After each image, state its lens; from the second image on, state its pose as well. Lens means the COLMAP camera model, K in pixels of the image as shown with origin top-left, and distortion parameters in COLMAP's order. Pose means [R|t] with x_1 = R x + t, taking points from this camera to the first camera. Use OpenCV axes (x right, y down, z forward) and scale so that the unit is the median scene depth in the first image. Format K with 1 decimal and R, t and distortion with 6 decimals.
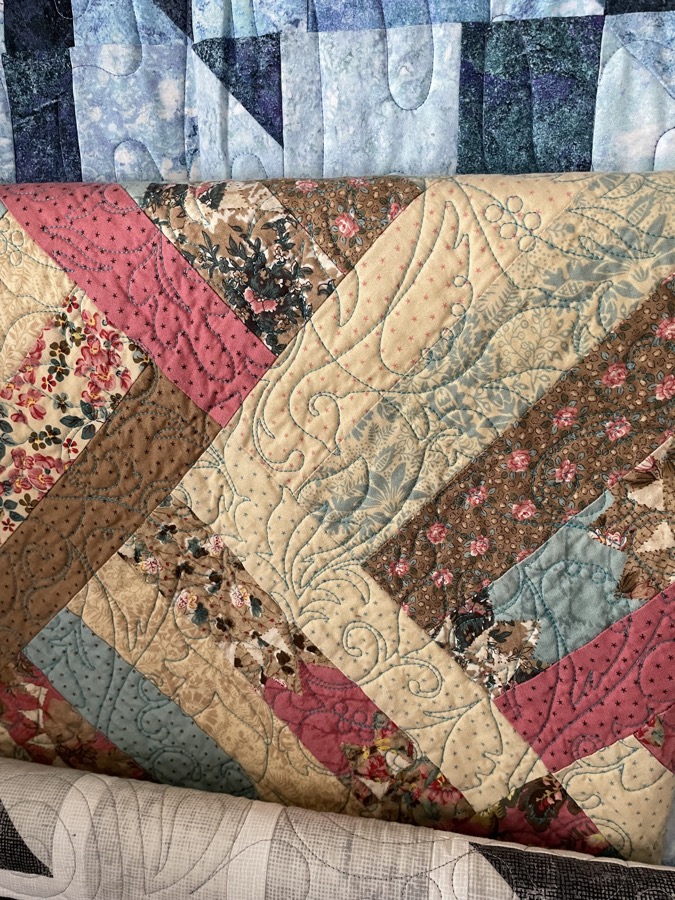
lens RADIAL K [[679.5, 0, 344.8], [0, 679.5, 453.9], [0, 0, 1]] dist [0.071043, -0.100812]
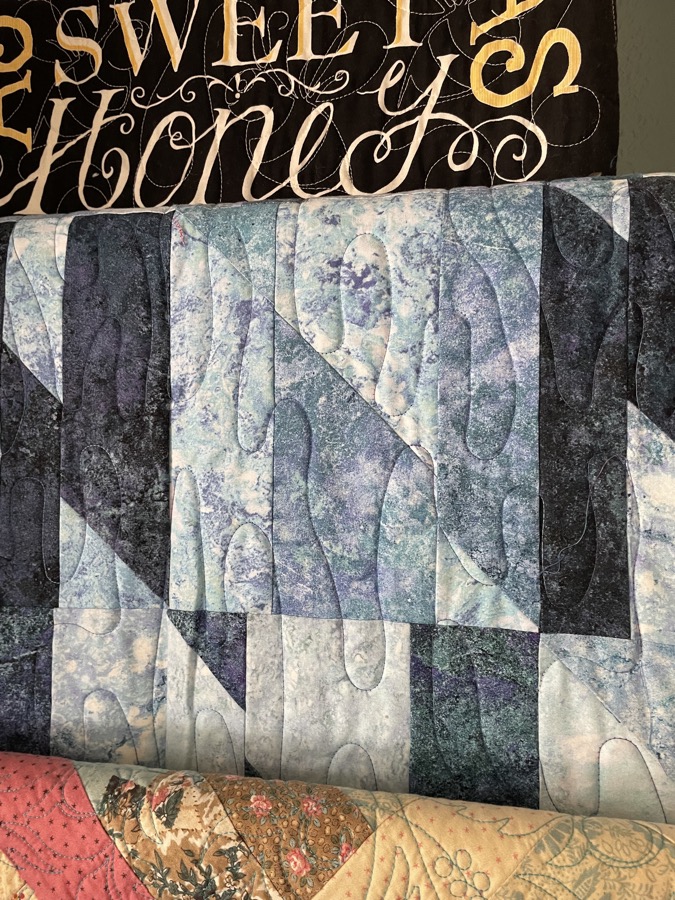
lens RADIAL K [[679.5, 0, 335.8], [0, 679.5, 448.0], [0, 0, 1]] dist [0.071043, -0.100812]
pose [[0.999922, 0.012293, 0.002308, 0.046512], [-0.011005, 0.952367, -0.304756, -0.584743], [-0.005945, 0.304707, 0.952428, -0.135645]]
